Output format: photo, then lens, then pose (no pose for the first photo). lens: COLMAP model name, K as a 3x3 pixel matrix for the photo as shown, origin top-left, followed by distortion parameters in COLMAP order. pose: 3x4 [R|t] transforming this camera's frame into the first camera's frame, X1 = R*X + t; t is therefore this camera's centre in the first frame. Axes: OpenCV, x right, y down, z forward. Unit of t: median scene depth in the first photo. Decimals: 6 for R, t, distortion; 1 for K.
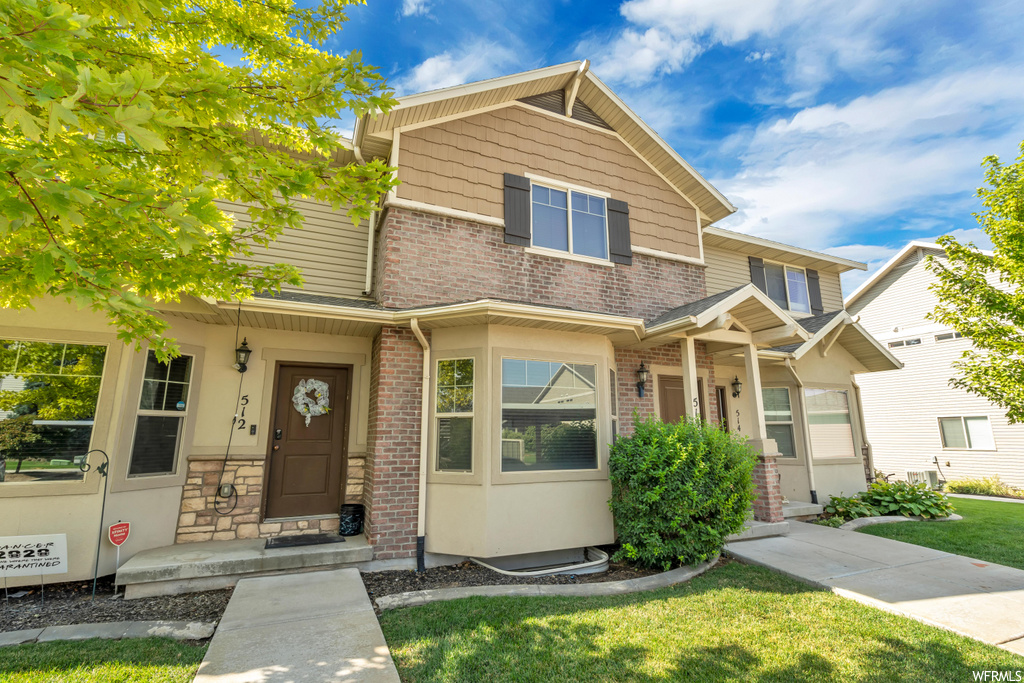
lens RADIAL K [[464.0, 0, 512.8], [0, 464.0, 342.0], [0, 0, 1]] dist [-0.003756, -0.000910]
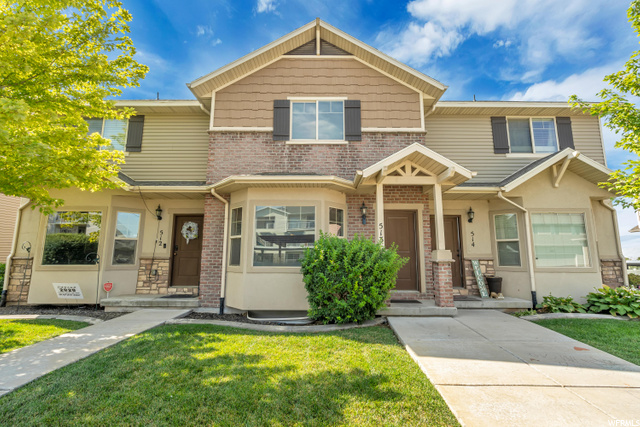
lens RADIAL K [[290.0, 0, 320.0], [0, 290.0, 212.9], [0, 0, 1]] dist [-0.003756, -0.000910]
pose [[0.914154, -0.055967, -0.401485, 0.580710], [0.076407, 0.996460, 0.035068, 0.036415], [0.398101, -0.062734, 0.915194, 0.041102]]
